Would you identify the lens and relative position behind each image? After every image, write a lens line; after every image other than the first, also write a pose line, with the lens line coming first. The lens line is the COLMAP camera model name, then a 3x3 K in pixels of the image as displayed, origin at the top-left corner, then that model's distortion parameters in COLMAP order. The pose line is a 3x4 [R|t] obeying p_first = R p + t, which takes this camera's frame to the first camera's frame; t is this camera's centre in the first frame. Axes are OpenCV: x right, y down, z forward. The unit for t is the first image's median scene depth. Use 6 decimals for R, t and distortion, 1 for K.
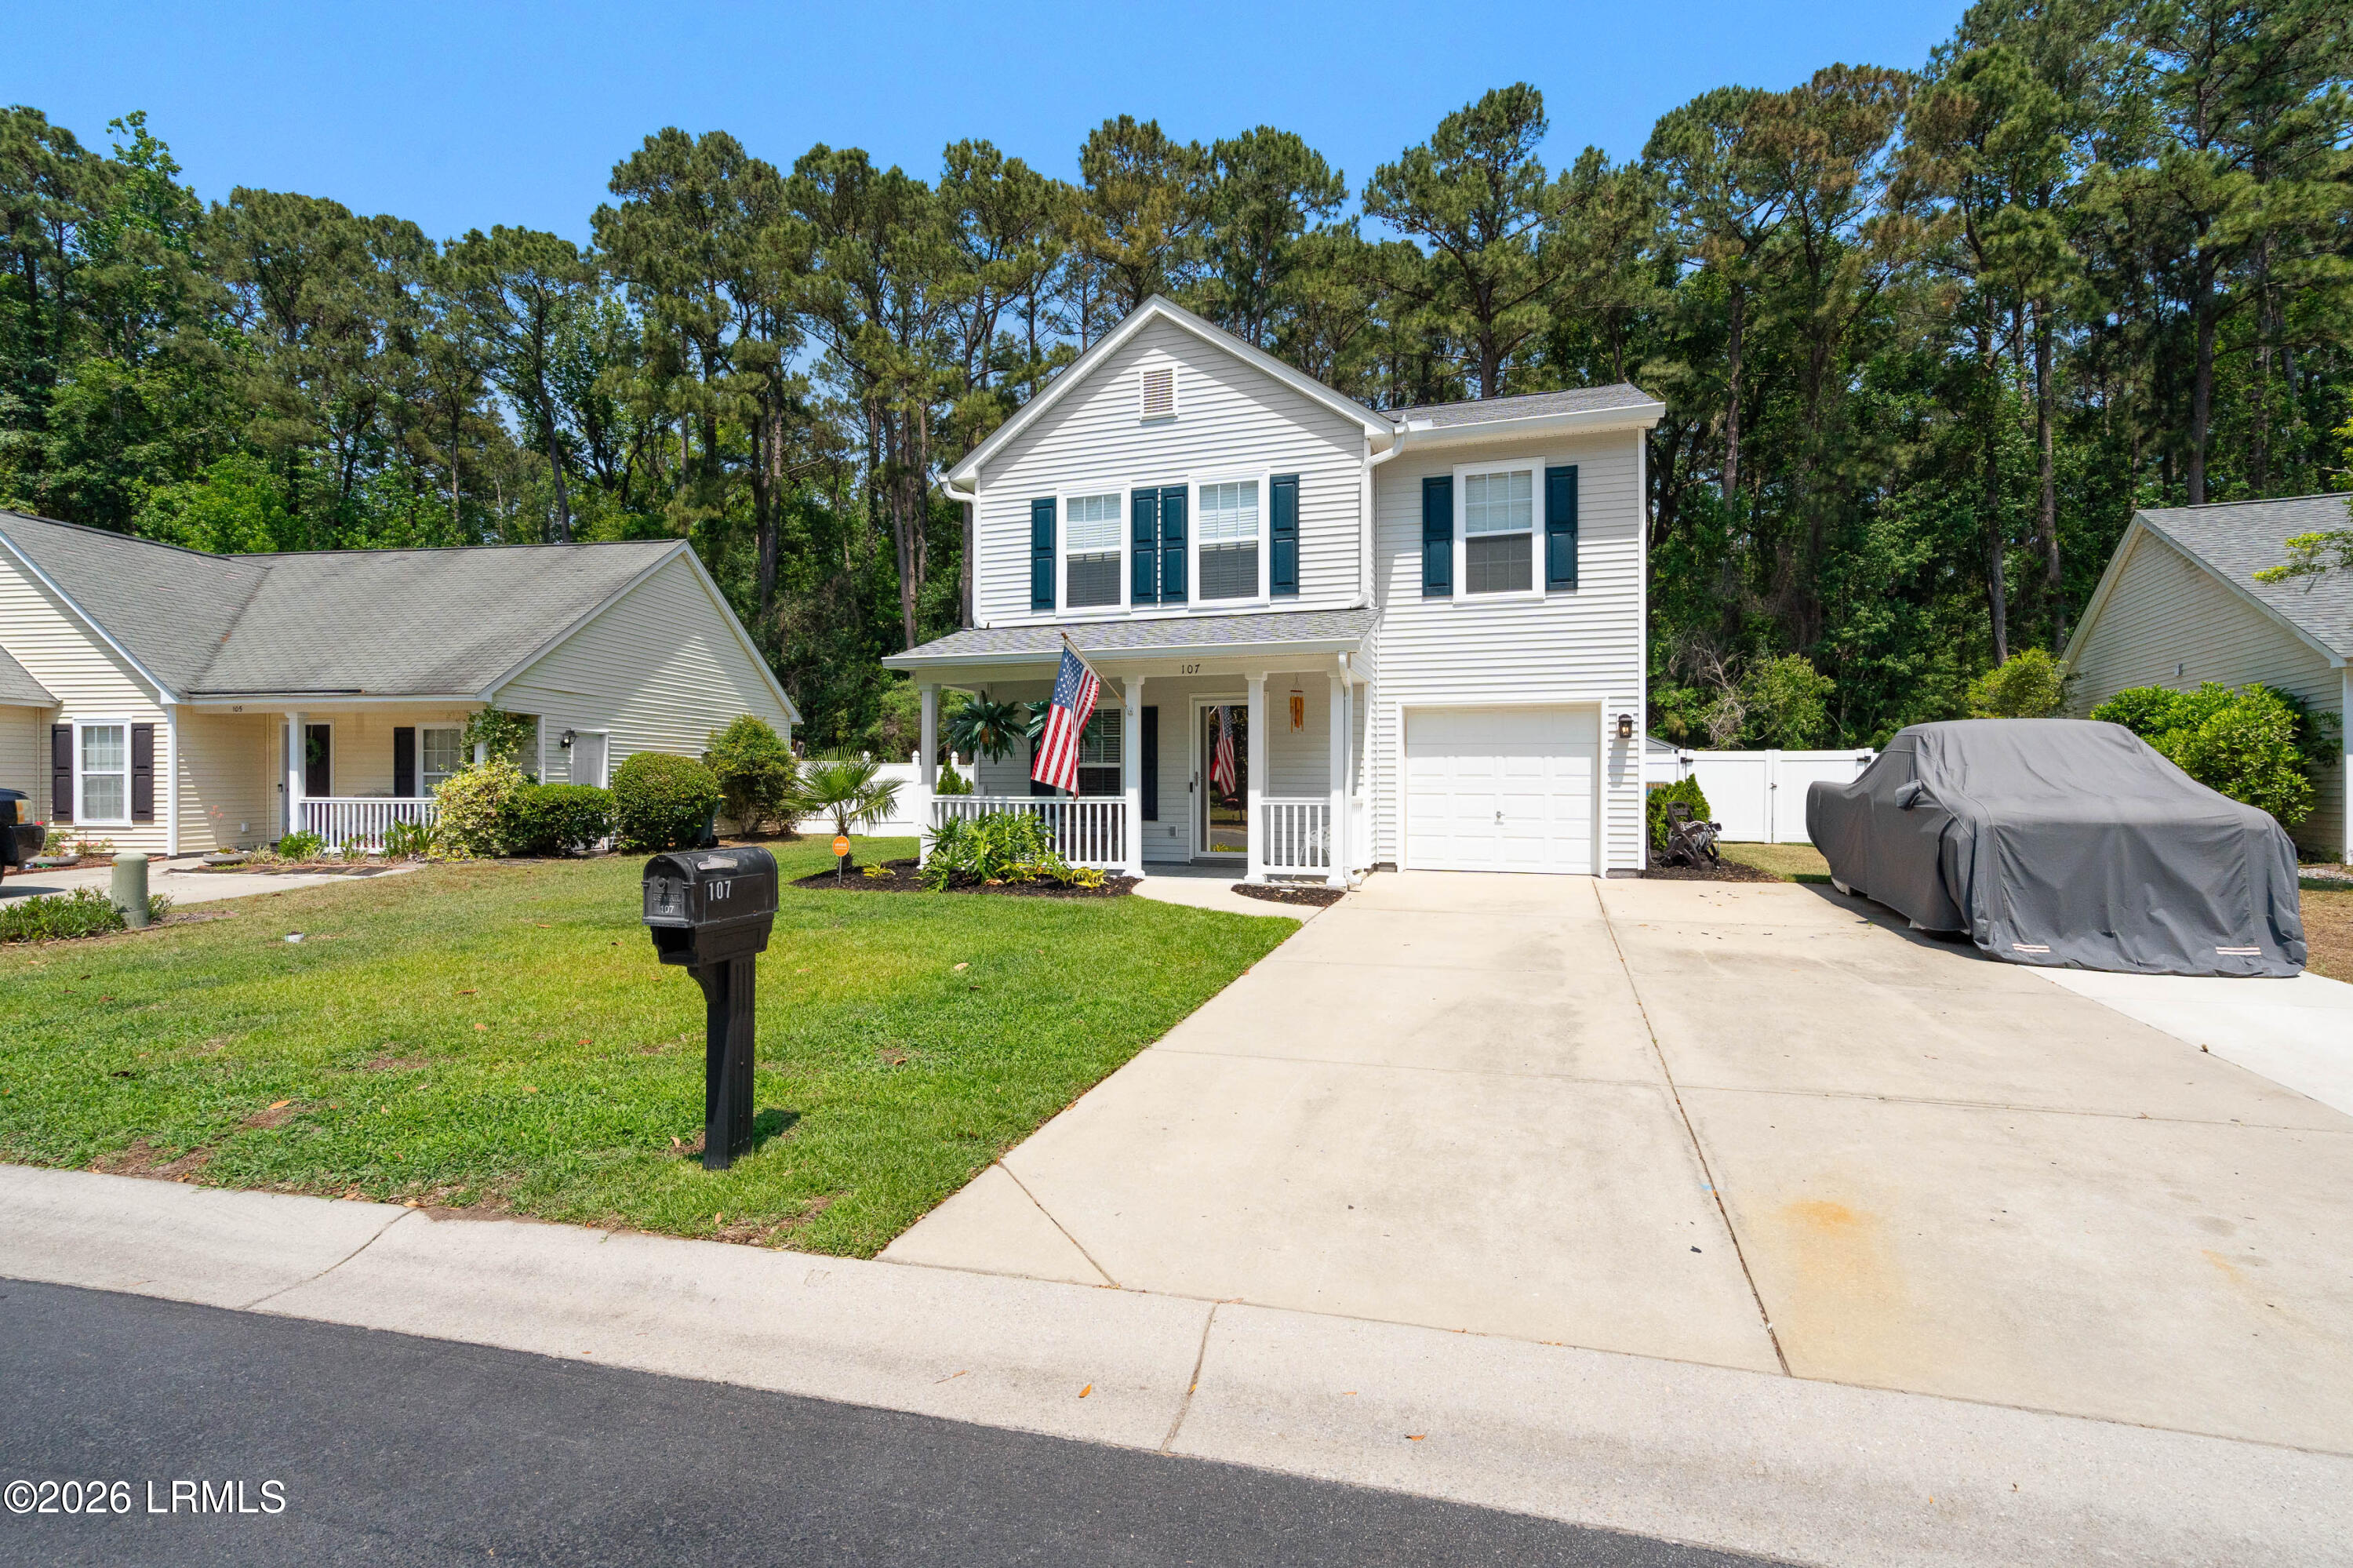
lens RADIAL K [[1057.2, 0, 1173.3], [0, 1057.2, 784.2], [0, 0, 1]] dist [-0.001837, 0.001356]
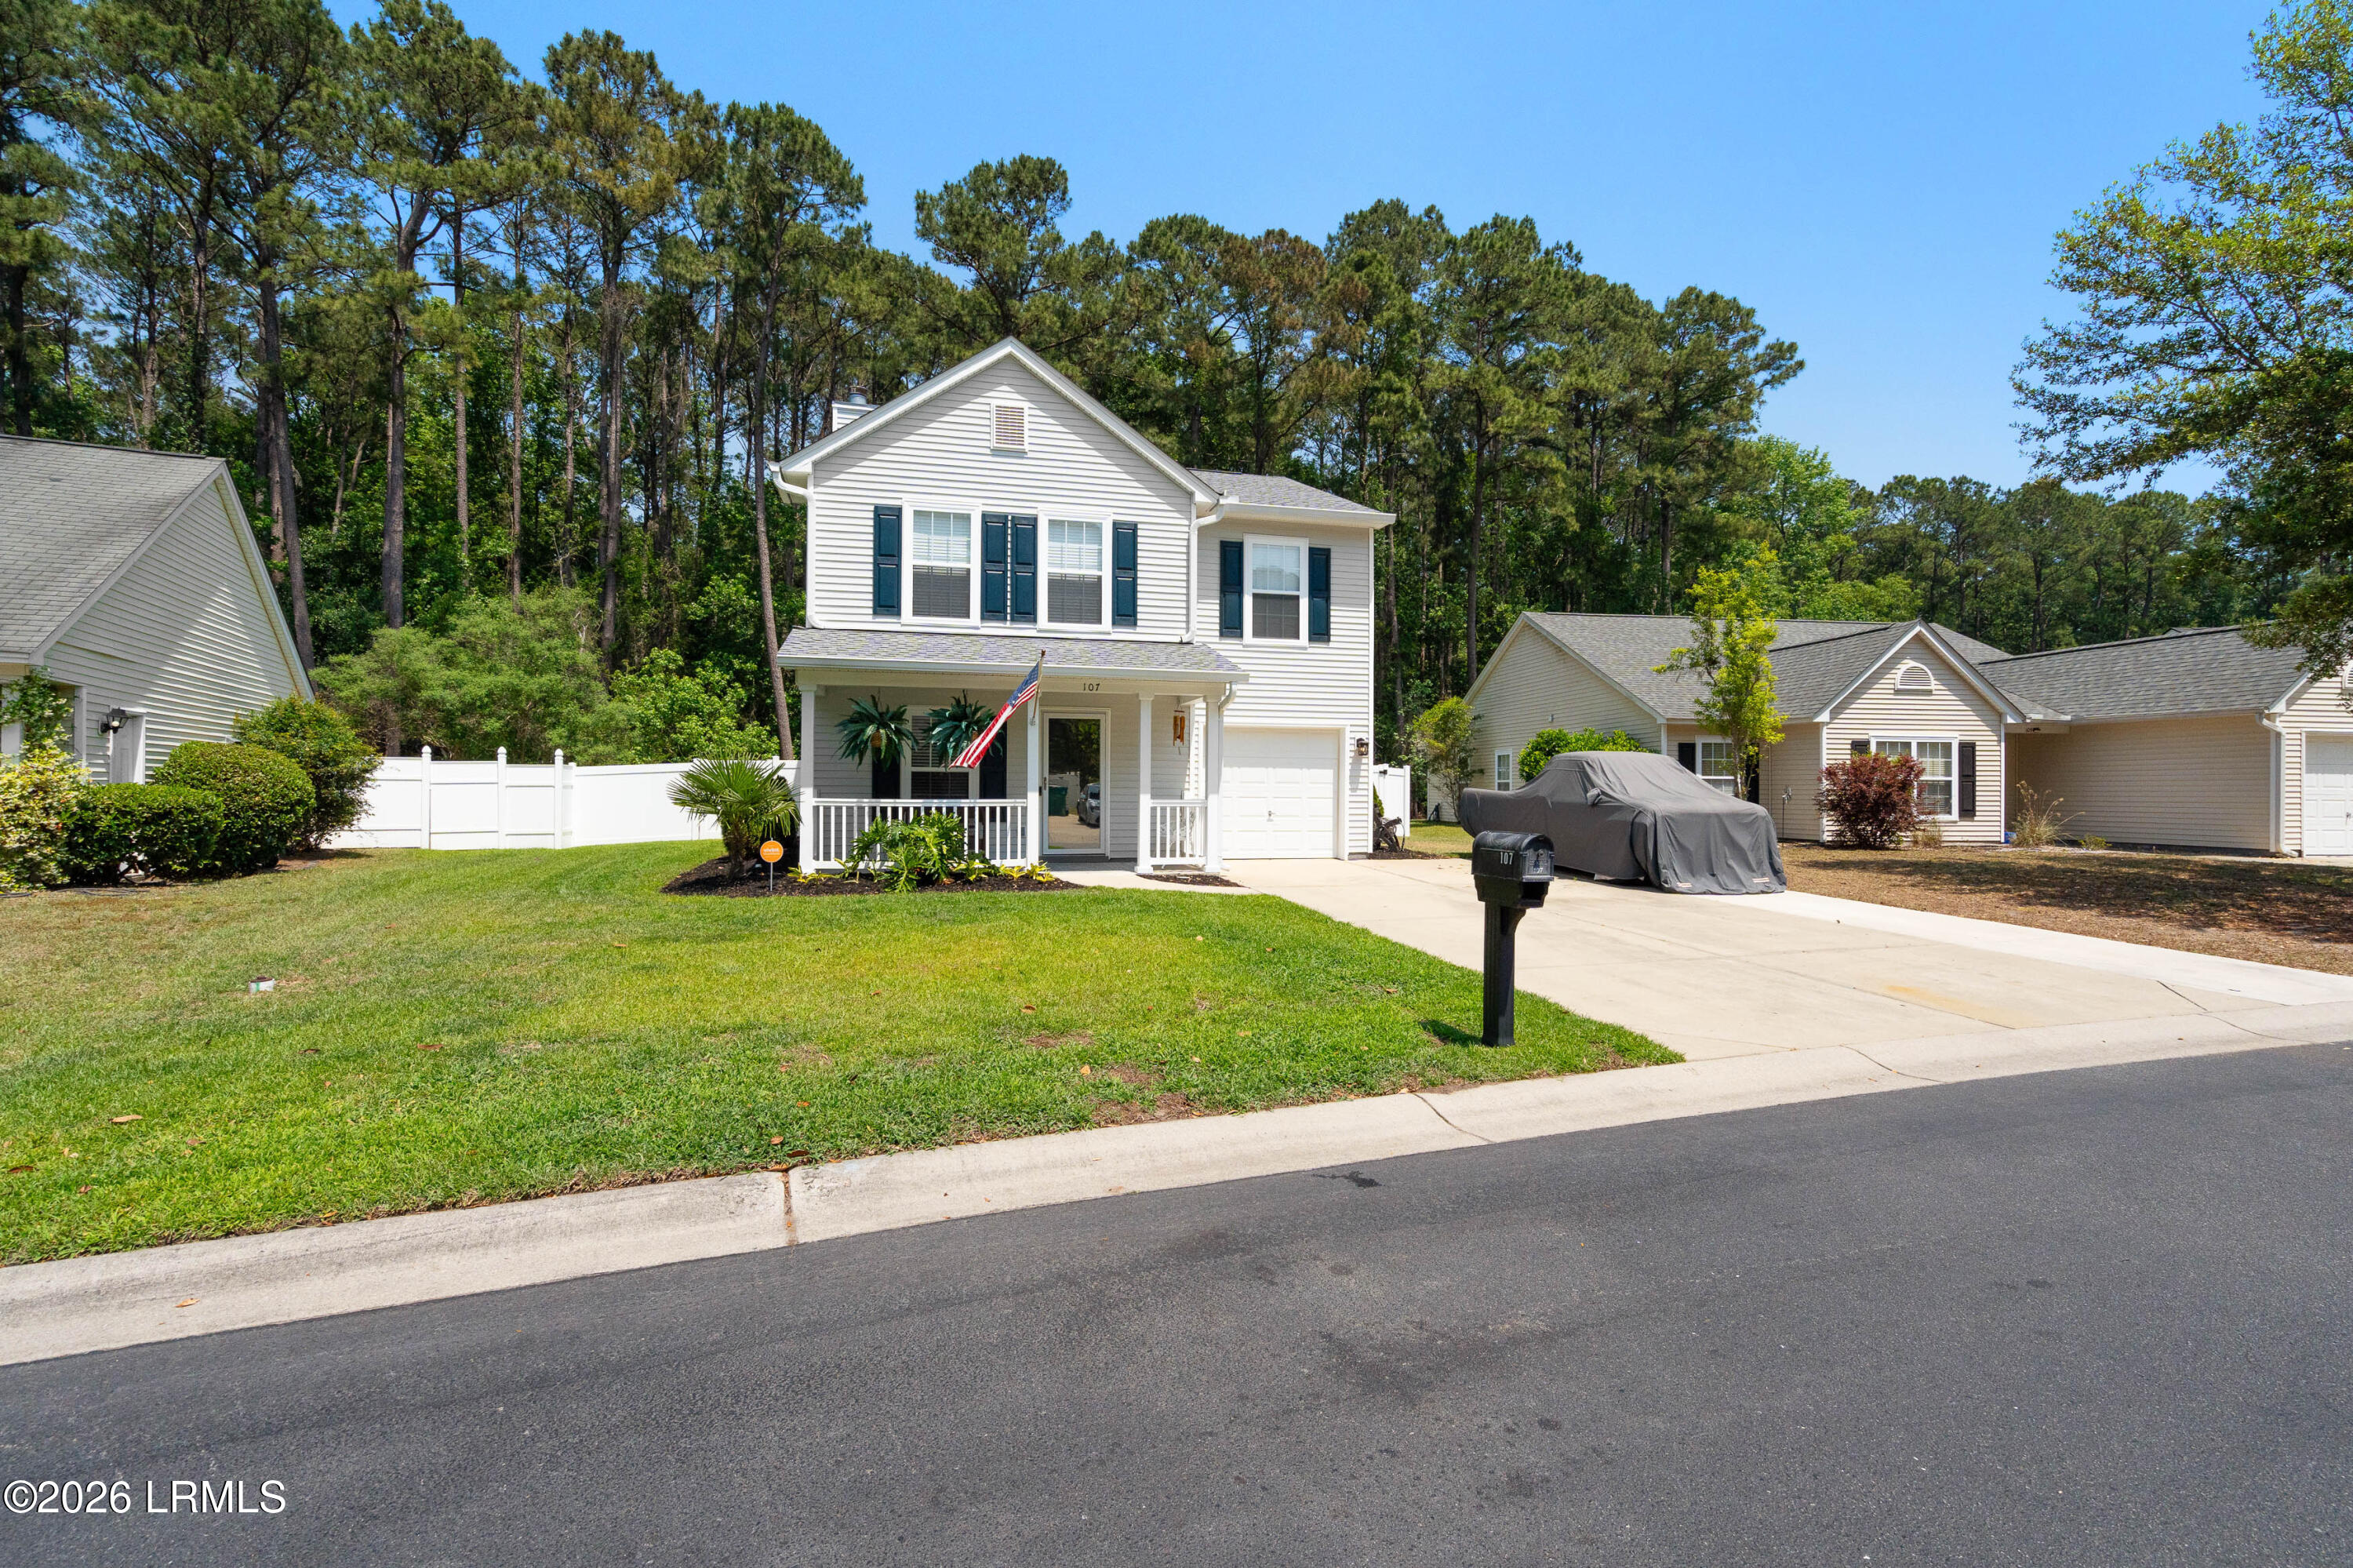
lens RADIAL K [[1057.2, 0, 1173.3], [0, 1057.2, 784.2], [0, 0, 1]] dist [-0.001837, 0.001356]
pose [[0.835252, 0.006610, 0.549827, -0.453896], [-0.004515, 0.999976, -0.005163, 0.000836], [-0.549848, 0.001830, 0.835263, 0.002038]]
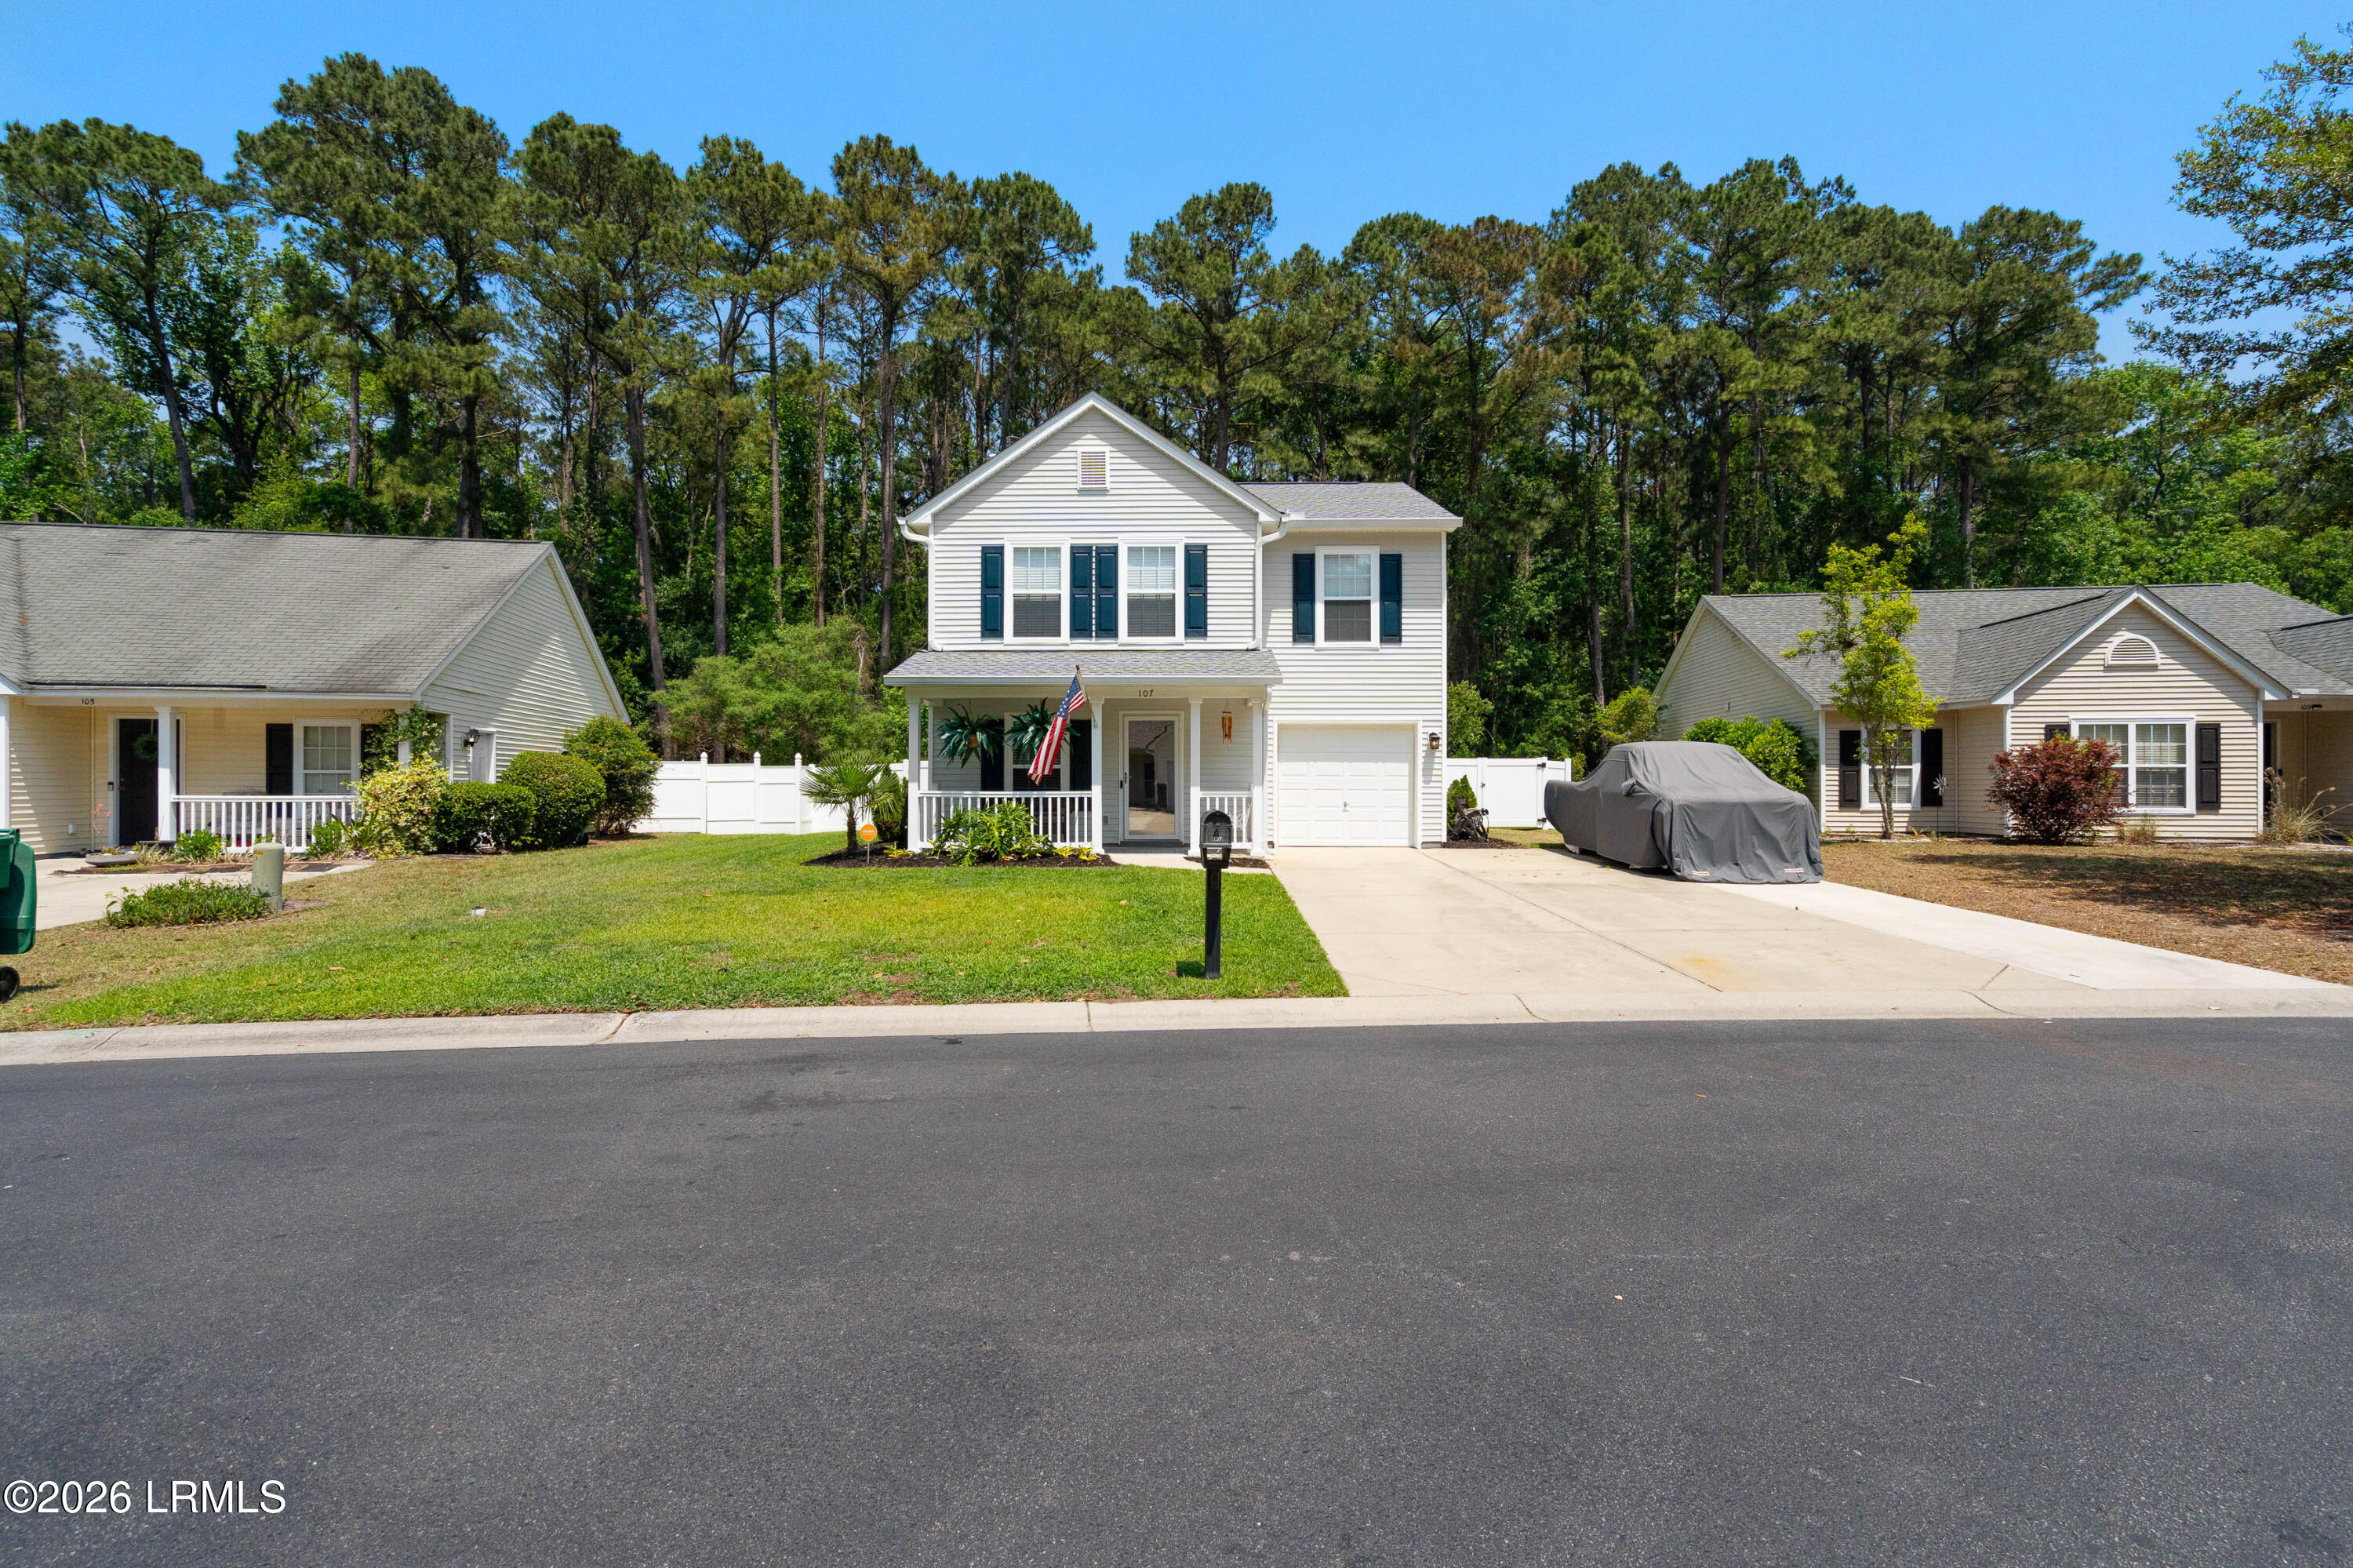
lens RADIAL K [[1057.2, 0, 1173.3], [0, 1057.2, 784.2], [0, 0, 1]] dist [-0.001837, 0.001356]
pose [[0.952591, 0.000211, 0.304254, -0.296232], [0.000519, 0.999997, -0.002318, 0.005499], [-0.304253, 0.002366, 0.952588, -0.216086]]
